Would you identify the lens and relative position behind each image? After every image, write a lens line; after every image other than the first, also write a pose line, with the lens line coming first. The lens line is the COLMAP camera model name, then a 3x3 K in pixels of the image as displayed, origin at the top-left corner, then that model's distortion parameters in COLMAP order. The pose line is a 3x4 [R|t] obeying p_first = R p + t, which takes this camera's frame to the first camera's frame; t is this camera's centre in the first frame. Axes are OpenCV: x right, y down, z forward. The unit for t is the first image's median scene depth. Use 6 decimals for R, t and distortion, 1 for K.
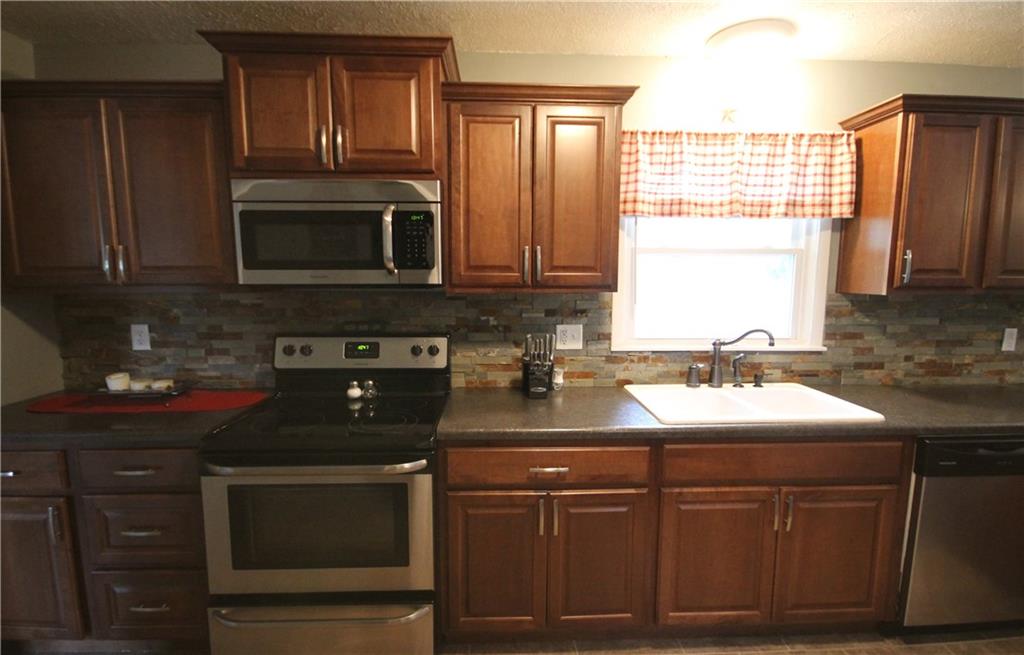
lens RADIAL K [[509.7, 0, 514.4], [0, 509.7, 337.5], [0, 0, 1]] dist [0.000980, 0.000688]
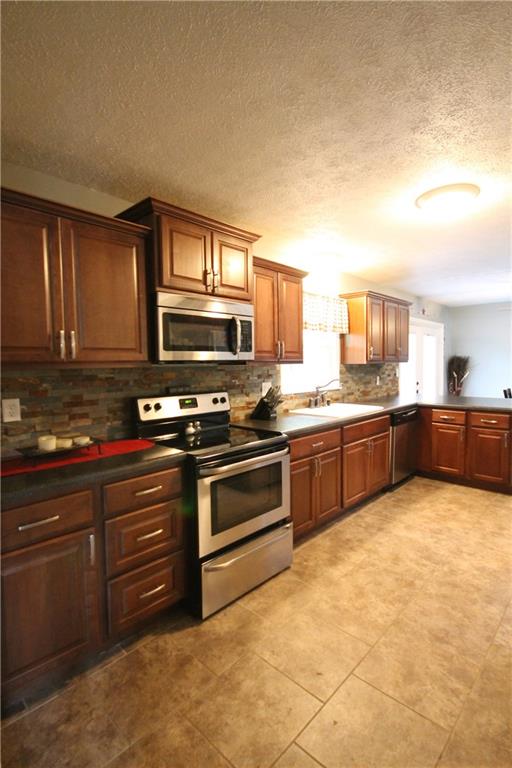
lens RADIAL K [[378.2, 0, 280.1], [0, 378.2, 384.1], [0, 0, 1]] dist [0.008609, 0.002226]
pose [[0.691246, -0.051796, 0.720761, -0.912717], [0.103493, 0.994241, -0.027806, 0.026552], [-0.715170, 0.093815, 0.692626, -0.014535]]
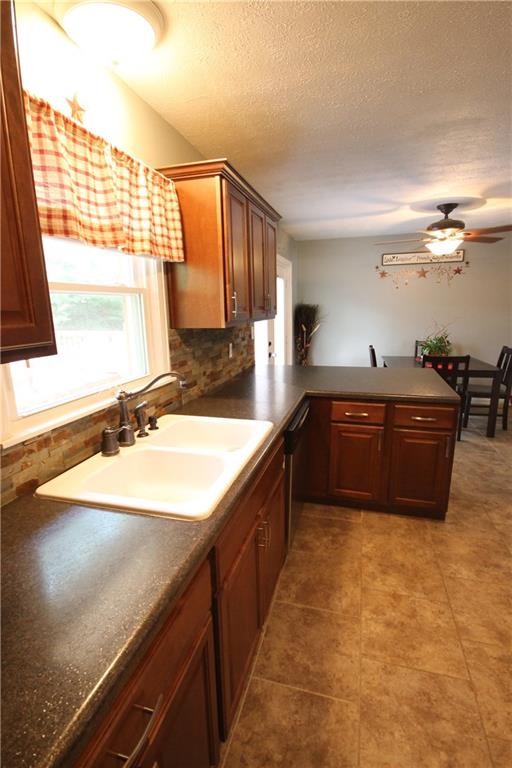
lens RADIAL K [[378.2, 0, 267.1], [0, 378.2, 384.8], [0, 0, 1]] dist [0.008609, 0.002226]
pose [[0.300570, -0.206364, 0.931167, -0.128092], [0.136888, 0.975538, 0.172011, -0.087125], [-0.943885, 0.075765, 0.321466, 0.574709]]
